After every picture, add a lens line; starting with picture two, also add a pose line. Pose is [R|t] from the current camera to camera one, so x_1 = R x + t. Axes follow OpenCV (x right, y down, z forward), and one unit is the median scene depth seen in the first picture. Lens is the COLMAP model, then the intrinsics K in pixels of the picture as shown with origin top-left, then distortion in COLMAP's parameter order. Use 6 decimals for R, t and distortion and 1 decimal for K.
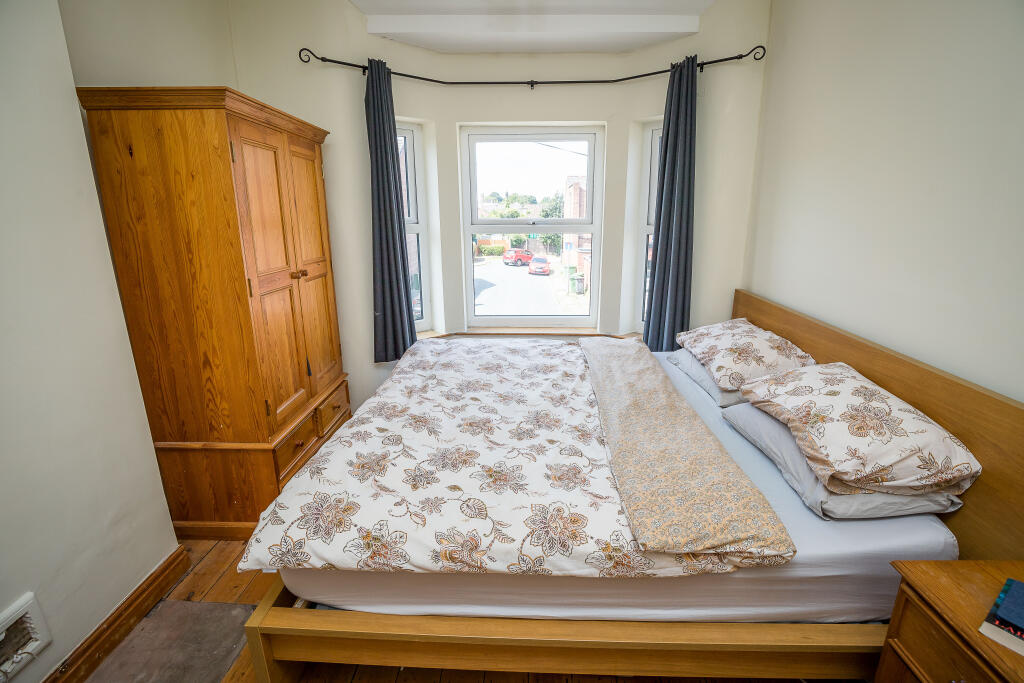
lens RADIAL K [[470.6, 0, 512.0], [0, 470.6, 341.5], [0, 0, 1]] dist [-0.035062, 0.006151]
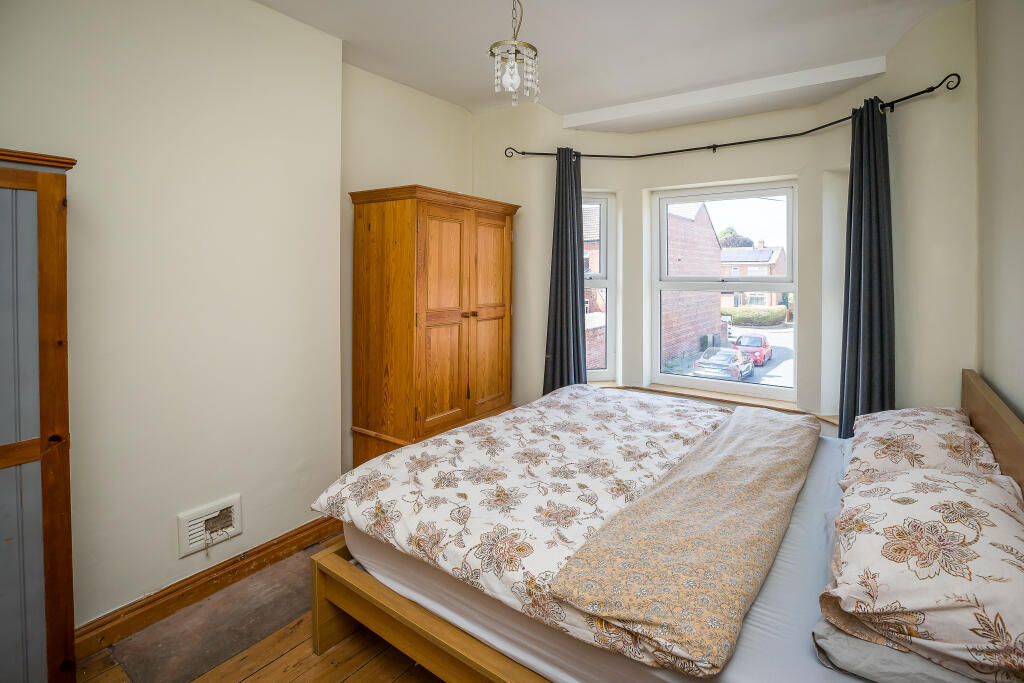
lens RADIAL K [[478.2, 0, 514.0], [0, 478.2, 277.8], [0, 0, 1]] dist [-0.034873, 0.006714]
pose [[0.834743, 0.012179, -0.550505, 0.487993], [-0.150773, 0.966603, -0.207236, 0.014071], [0.529596, 0.255990, 0.808701, -0.010410]]
